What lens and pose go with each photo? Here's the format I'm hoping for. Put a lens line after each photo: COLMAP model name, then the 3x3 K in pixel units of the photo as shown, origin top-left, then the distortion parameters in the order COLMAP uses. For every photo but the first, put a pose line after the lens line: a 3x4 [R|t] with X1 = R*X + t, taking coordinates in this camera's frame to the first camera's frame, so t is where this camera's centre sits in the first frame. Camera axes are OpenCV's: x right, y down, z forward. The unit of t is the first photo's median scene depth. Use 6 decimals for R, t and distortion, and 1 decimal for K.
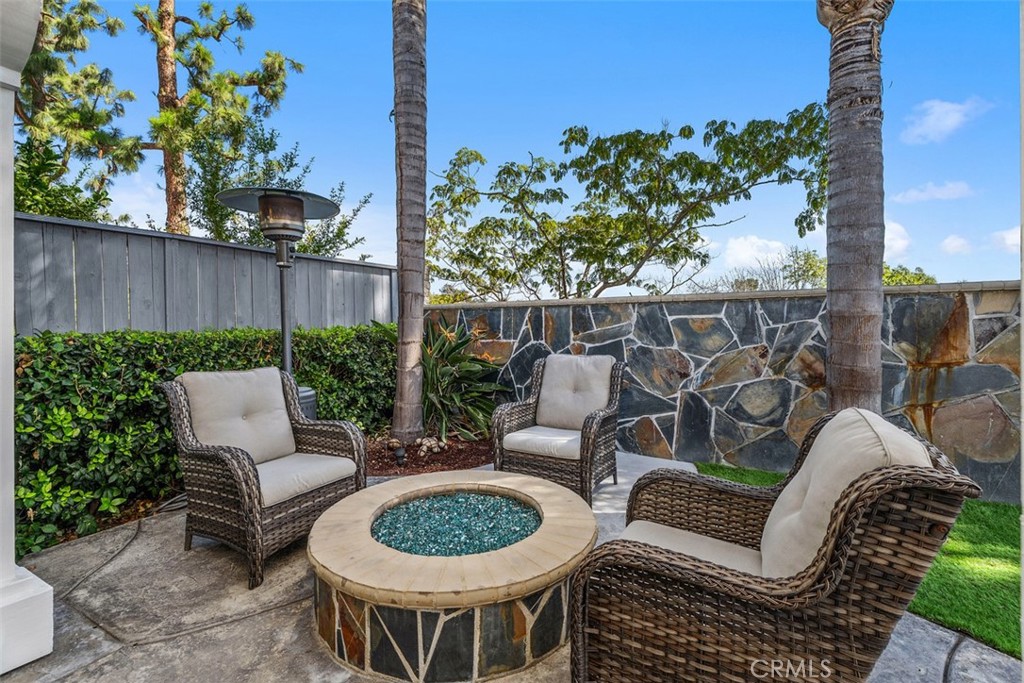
lens RADIAL K [[452.9, 0, 511.4], [0, 452.9, 331.5], [0, 0, 1]] dist [0.000078, -0.000074]
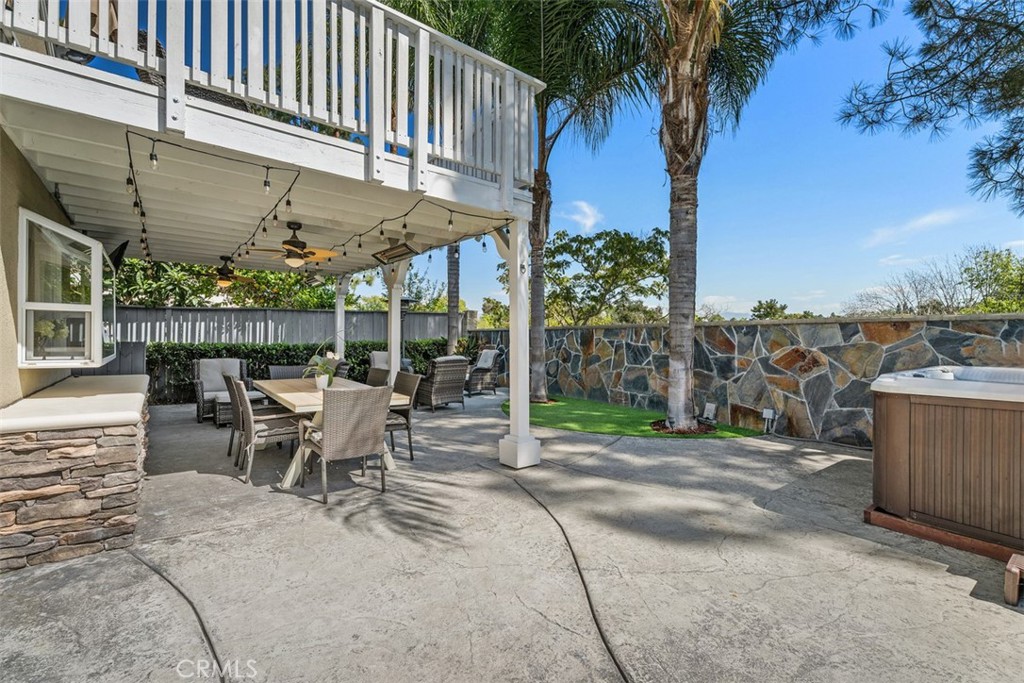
lens RADIAL K [[452.5, 0, 510.5], [0, 452.5, 339.8], [0, 0, 1]] dist [0.000106, -0.000519]
pose [[0.914396, 0.006146, -0.404775, 1.315633], [-0.006668, 0.999978, 0.000121, -0.011213], [0.404767, 0.002589, 0.914416, -1.421363]]
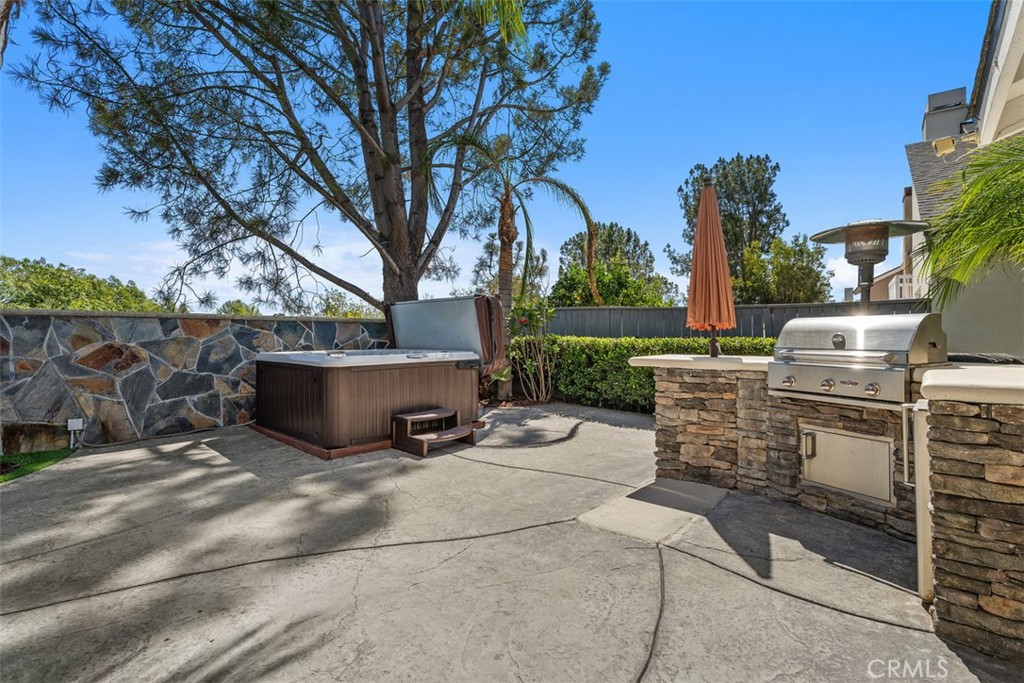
lens RADIAL K [[466.5, 0, 511.9], [0, 466.5, 336.3], [0, 0, 1]] dist [0.001436, 0.000038]
pose [[0.221042, 0.002209, 0.975262, 0.495323], [0.009341, 0.999947, -0.004382, 0.005209], [-0.975219, 0.010079, 0.221010, -1.144707]]
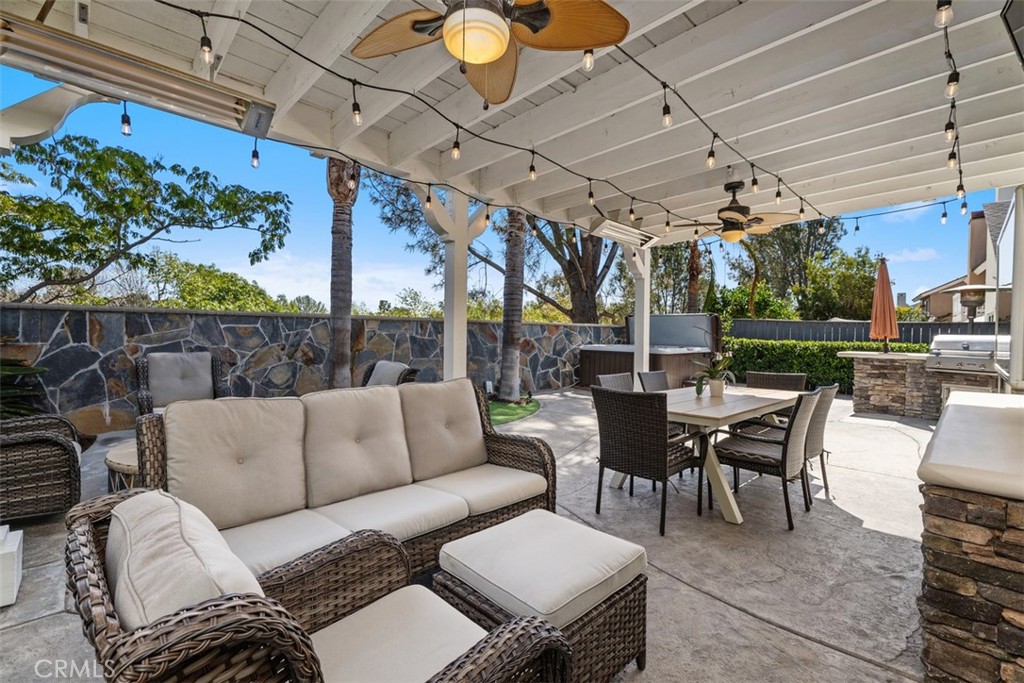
lens RADIAL K [[452.5, 0, 510.5], [0, 452.5, 339.8], [0, 0, 1]] dist [0.000106, -0.000519]
pose [[0.295784, -0.007326, 0.955227, -0.810128], [-0.010321, 0.999888, 0.010864, -0.011127], [-0.955199, -0.013072, 0.295675, -0.339577]]
